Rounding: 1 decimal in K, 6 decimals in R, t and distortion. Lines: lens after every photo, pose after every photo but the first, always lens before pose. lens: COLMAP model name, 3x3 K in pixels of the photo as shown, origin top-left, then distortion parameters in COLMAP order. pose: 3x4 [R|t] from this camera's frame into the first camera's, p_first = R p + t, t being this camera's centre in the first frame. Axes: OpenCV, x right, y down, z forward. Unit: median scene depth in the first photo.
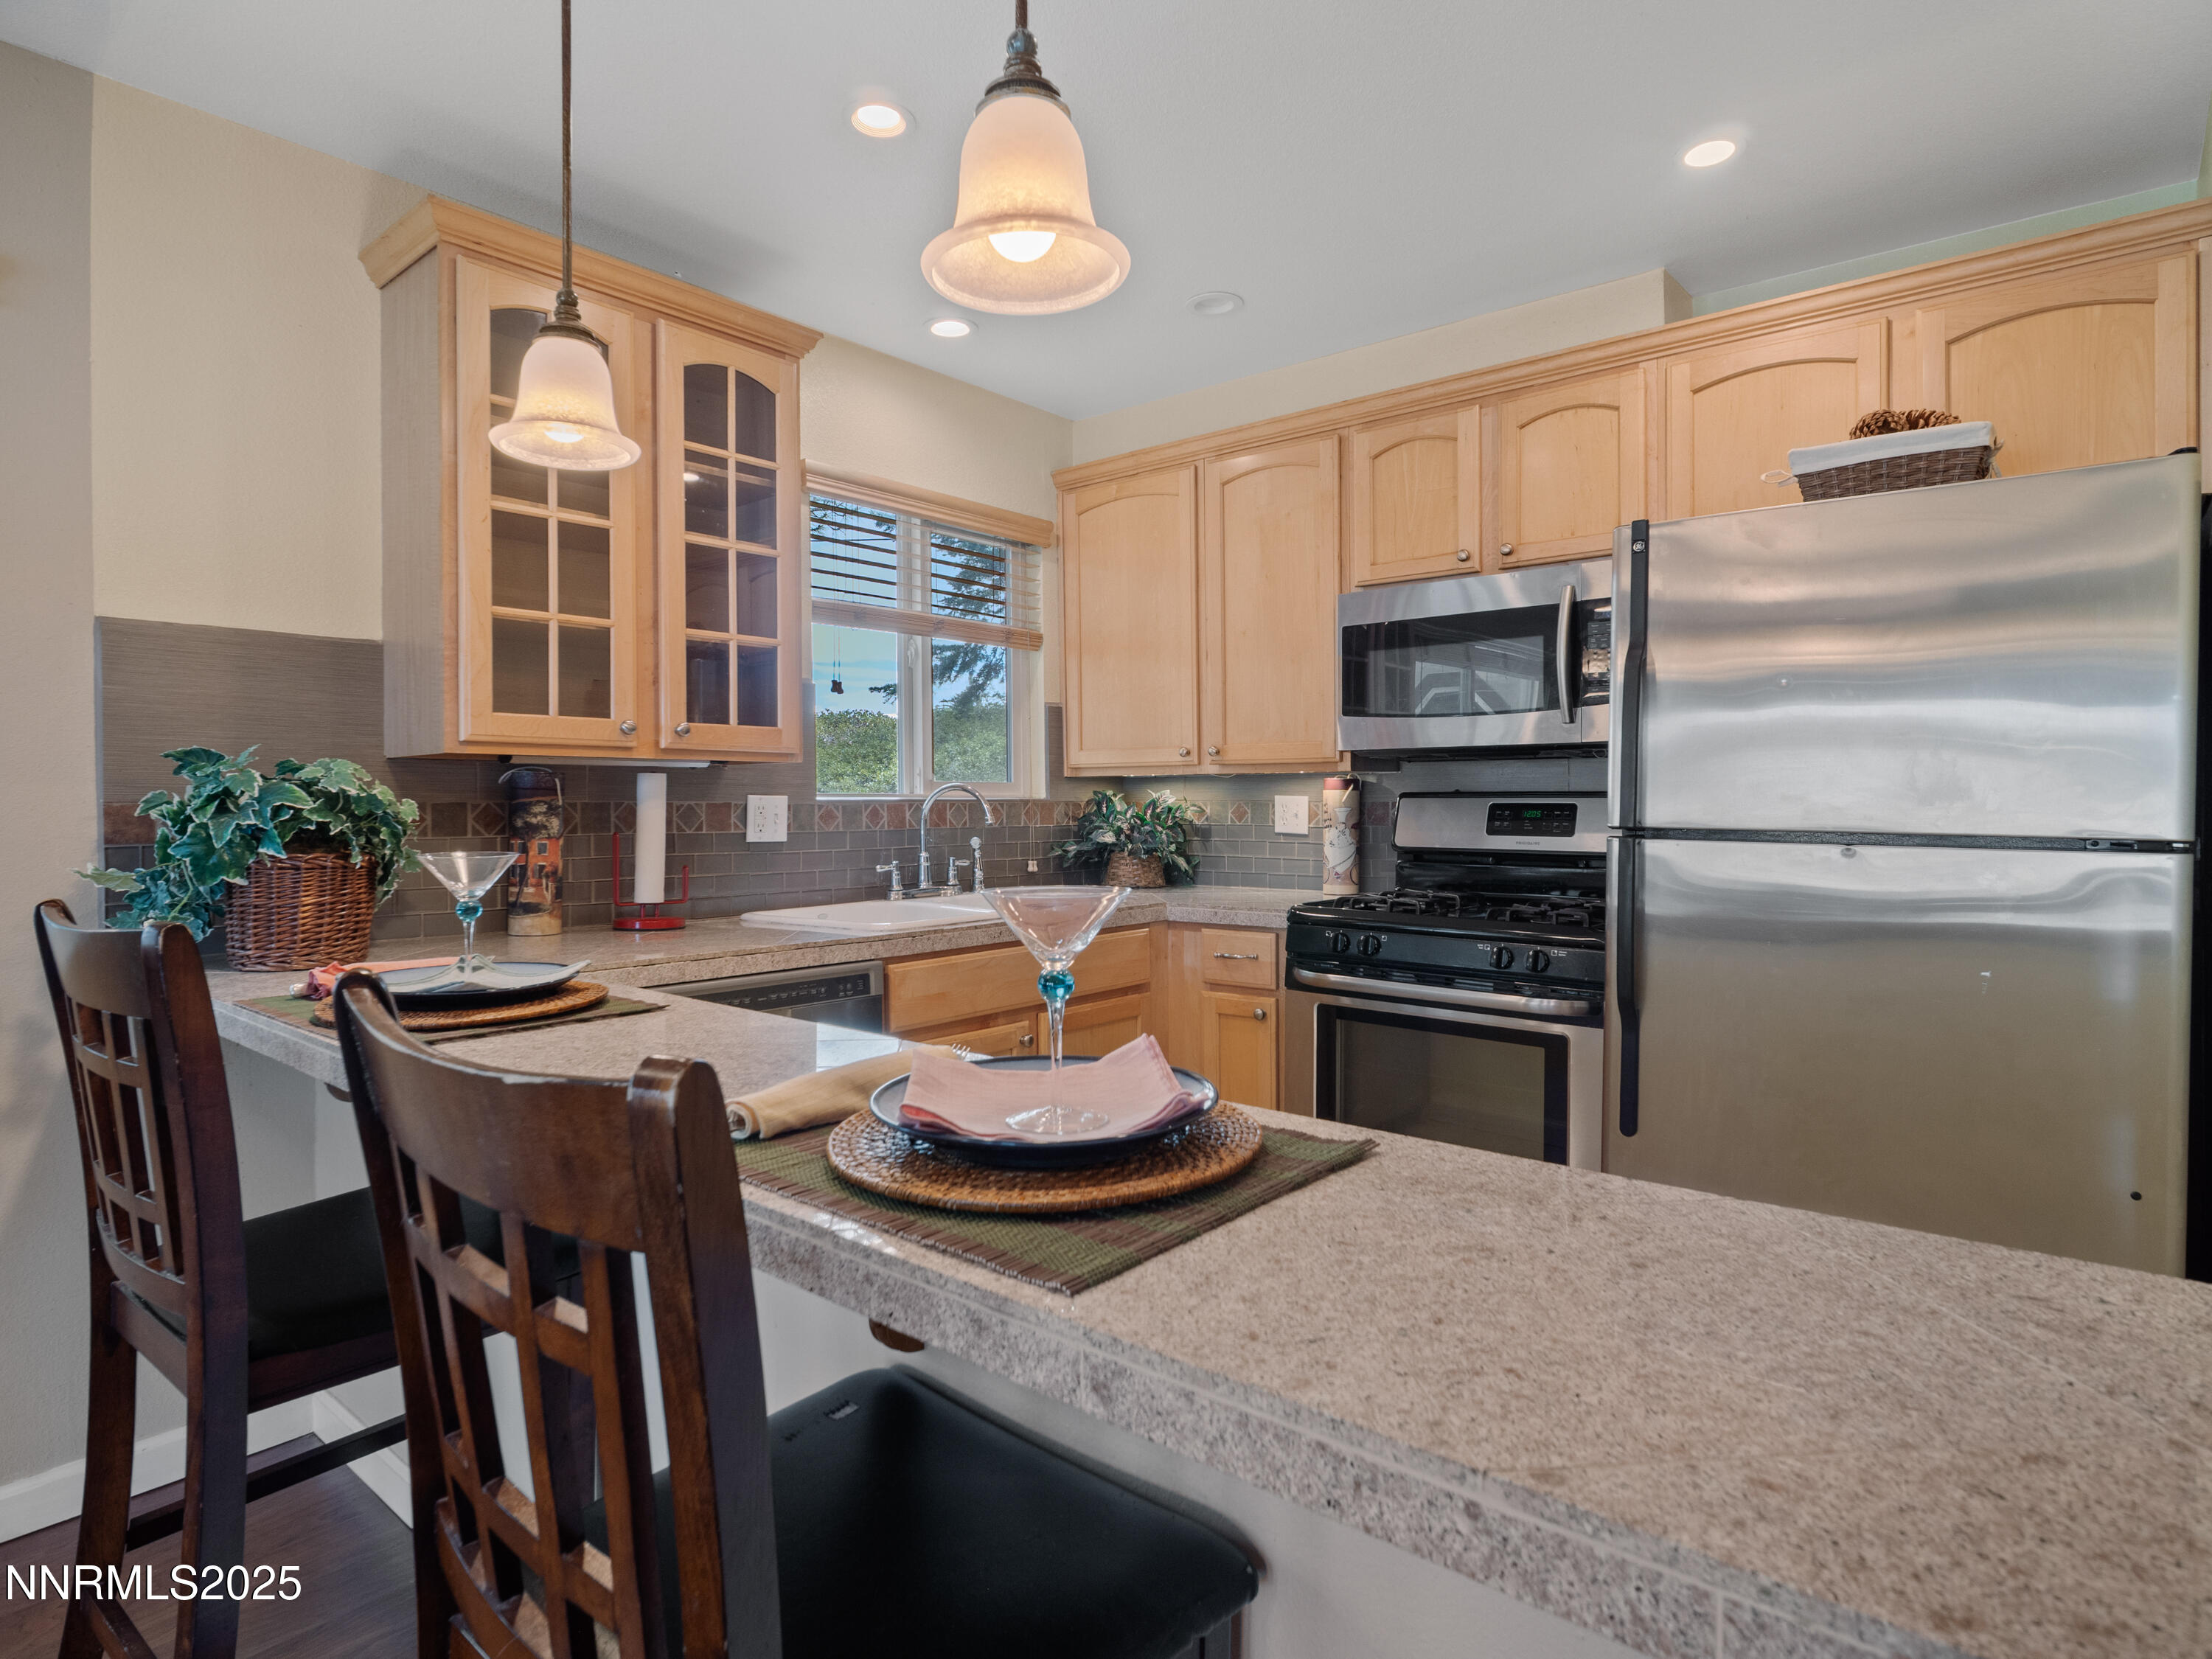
lens RADIAL K [[1208.0, 0, 1098.3], [0, 1208.0, 808.4], [0, 0, 1]] dist [-0.003228, -0.002949]
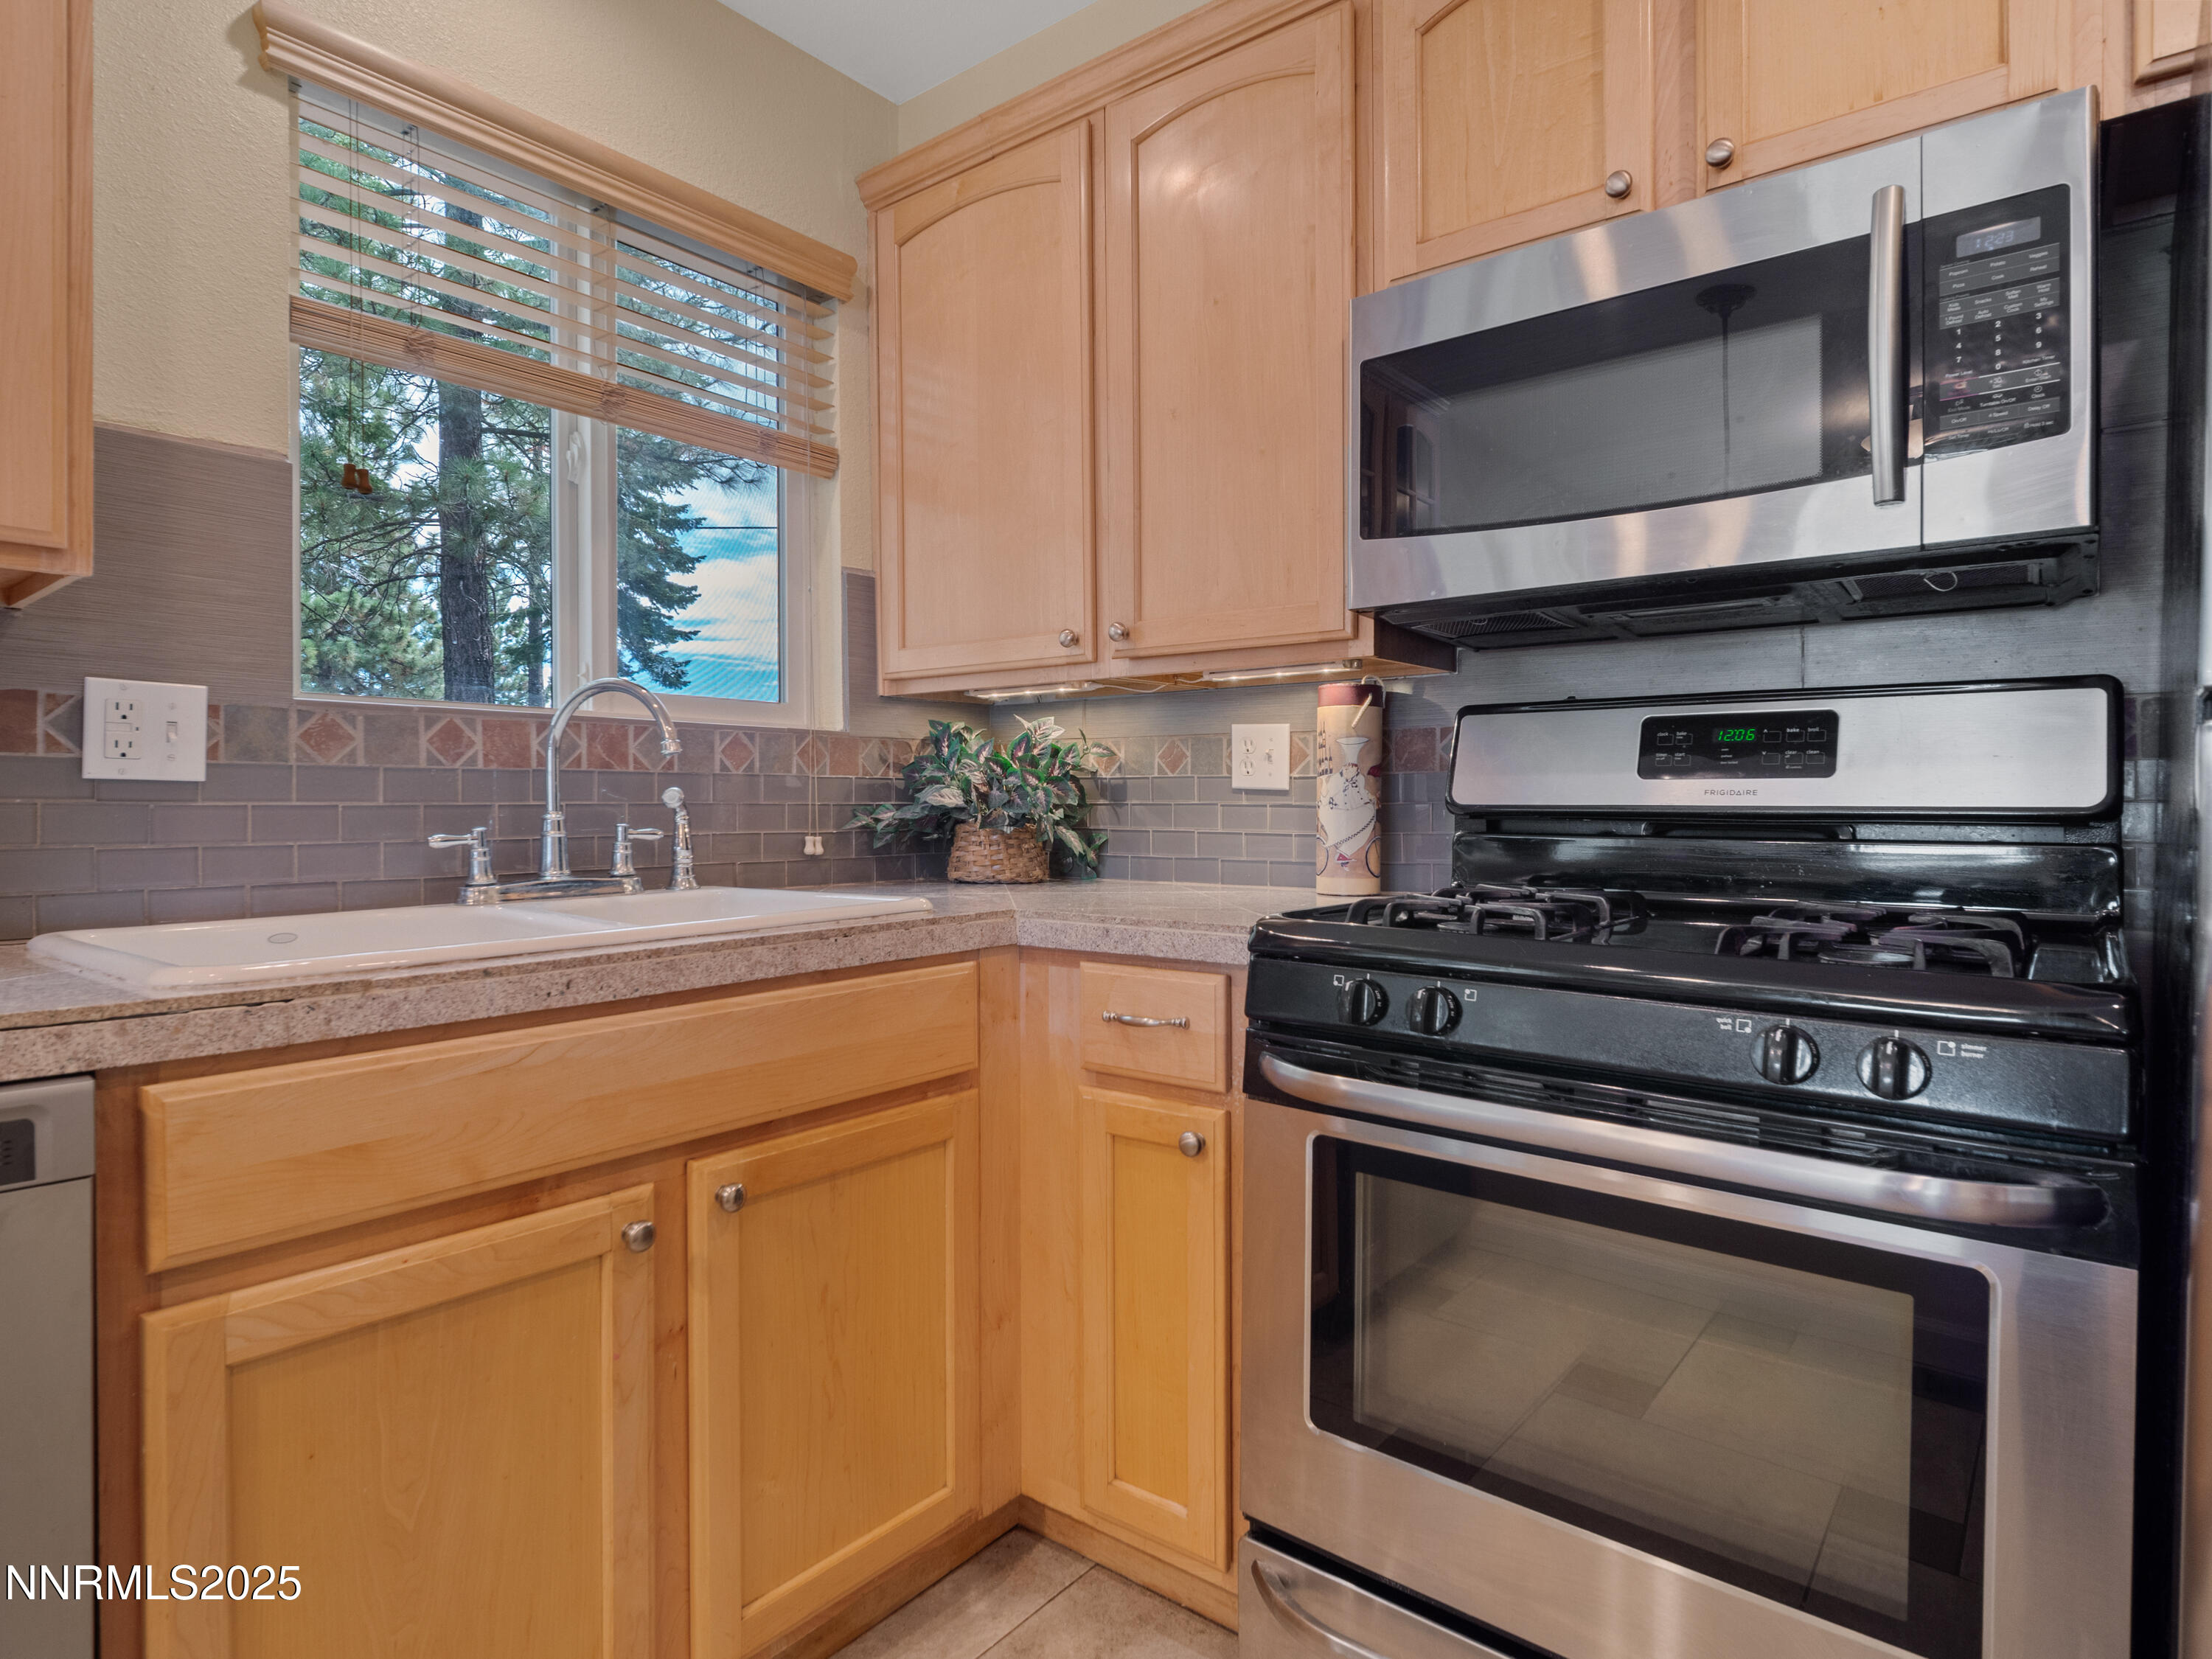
lens RADIAL K [[1208.0, 0, 1098.3], [0, 1208.0, 808.4], [0, 0, 1]] dist [-0.003228, -0.002949]
pose [[0.999738, 0.003159, 0.022674, 0.079818], [-0.003122, 0.999994, -0.001667, 0.035718], [-0.022679, 0.001596, 0.999742, 0.487747]]
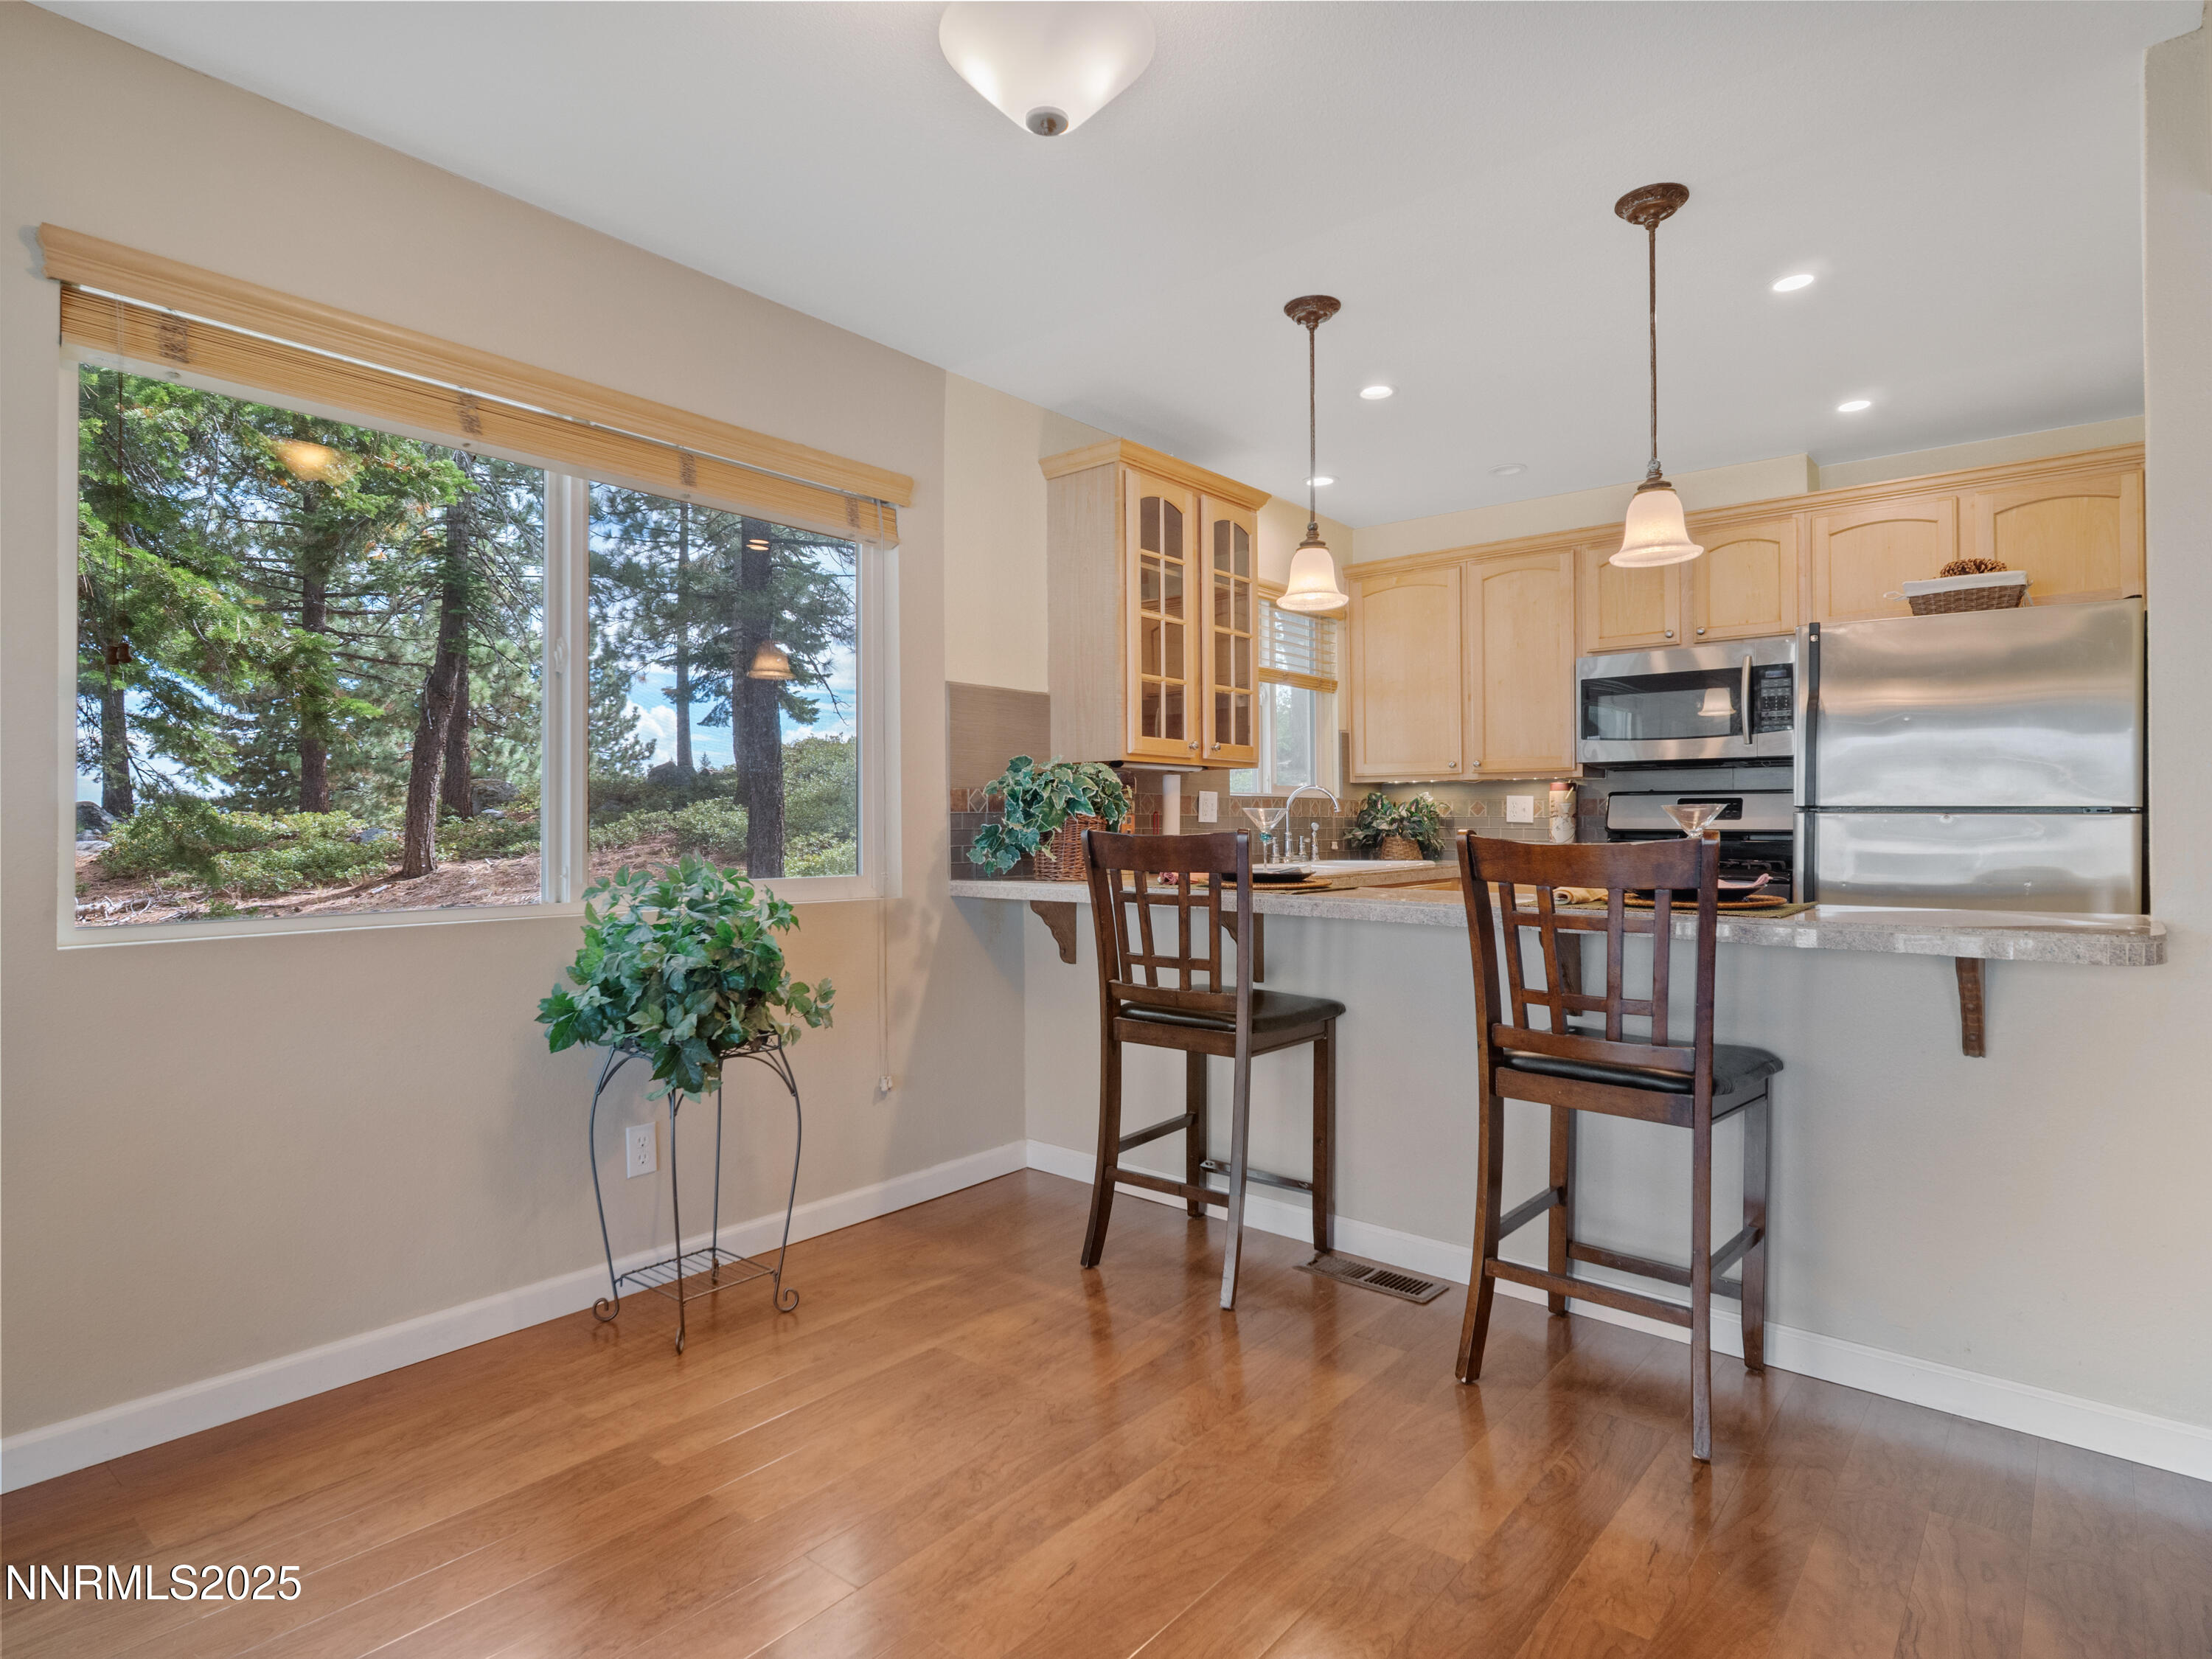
lens RADIAL K [[1181.6, 0, 1102.5], [0, 1181.6, 812.3], [0, 0, 1]] dist [-0.006241, -0.001570]
pose [[0.999995, 0.001493, -0.002632, -0.375155], [-0.001535, 0.999870, -0.016076, 0.036728], [0.002608, 0.016080, 0.999867, -0.445160]]
